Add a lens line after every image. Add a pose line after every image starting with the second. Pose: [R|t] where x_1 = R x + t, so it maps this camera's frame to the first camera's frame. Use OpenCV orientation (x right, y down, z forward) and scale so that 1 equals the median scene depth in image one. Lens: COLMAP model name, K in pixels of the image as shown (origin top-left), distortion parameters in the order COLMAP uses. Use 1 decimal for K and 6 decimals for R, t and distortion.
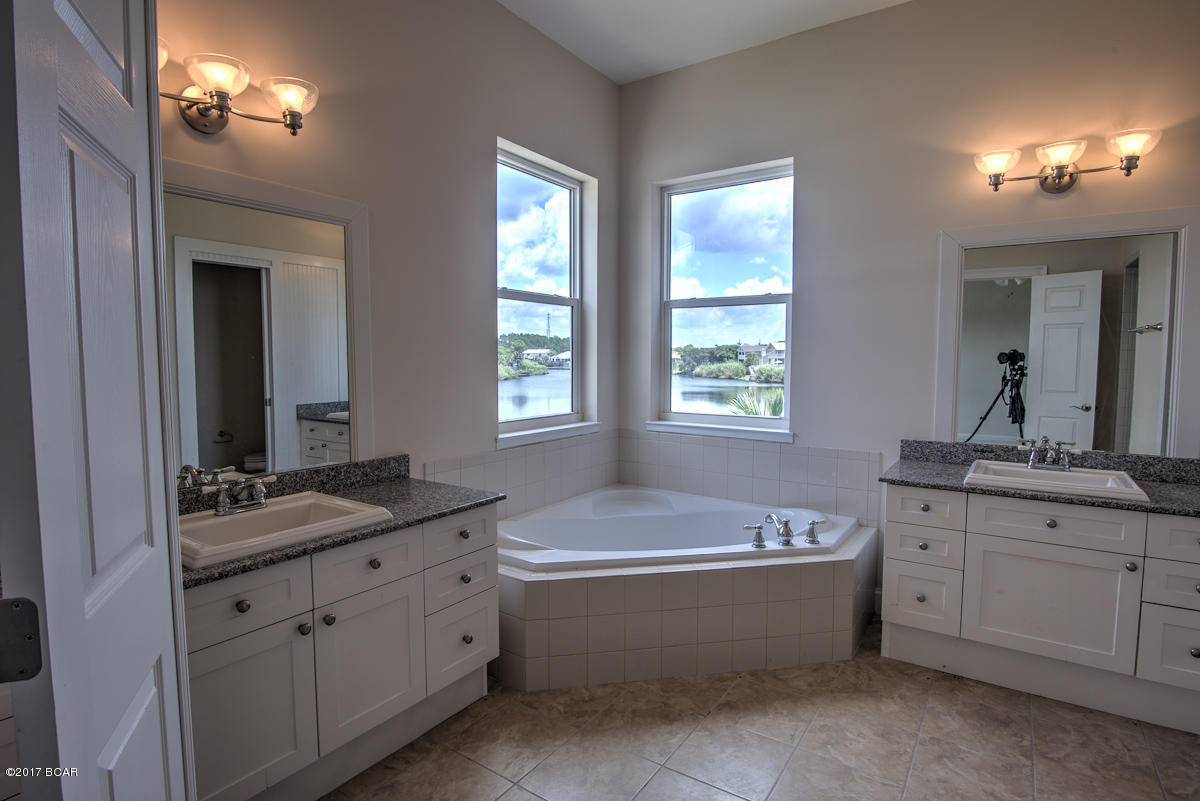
lens RADIAL K [[609.6, 0, 600.0], [0, 609.6, 400.5], [0, 0, 1]] dist [-0.027427, -0.000193]
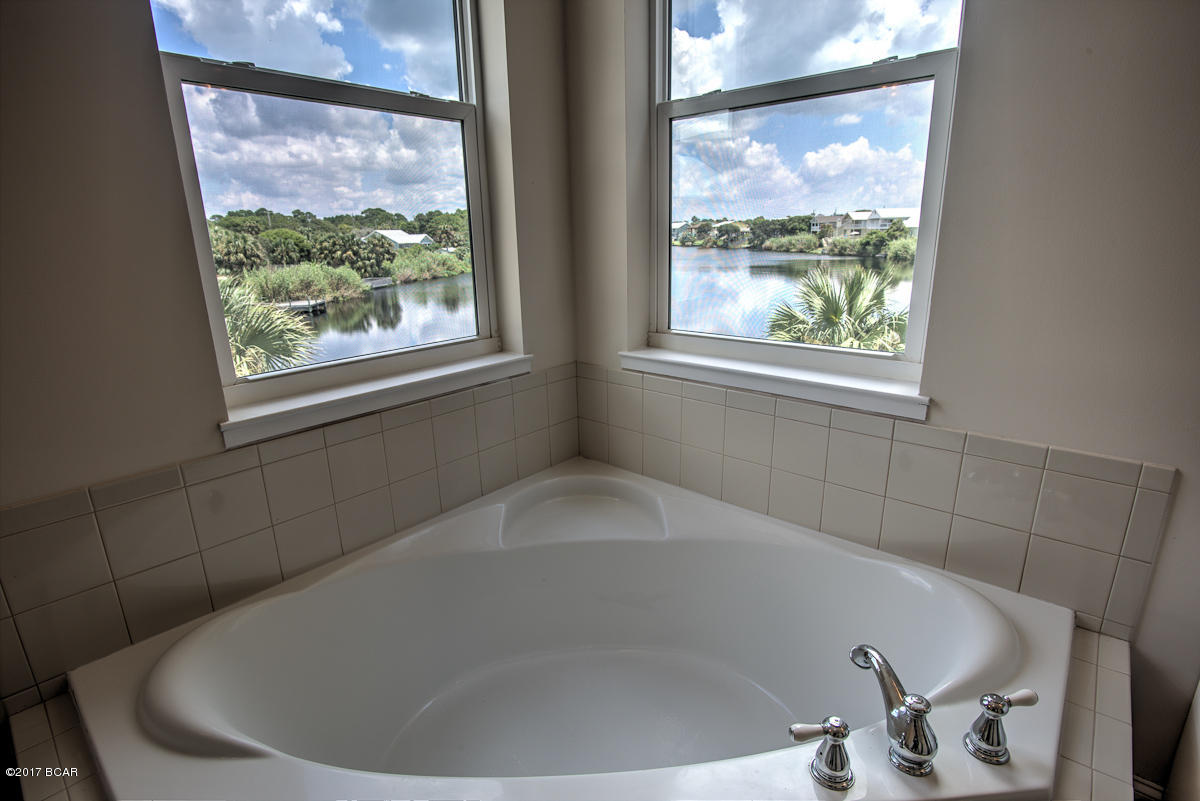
lens RADIAL K [[580.7, 0, 600.0], [0, 580.7, 400.5], [0, 0, 1]] dist [-0.020929, -0.000580]
pose [[0.993205, 0.010234, -0.115930, 0.029752], [0.014252, 0.977932, 0.208435, -0.007387], [0.115505, -0.208671, 0.971141, 0.127917]]
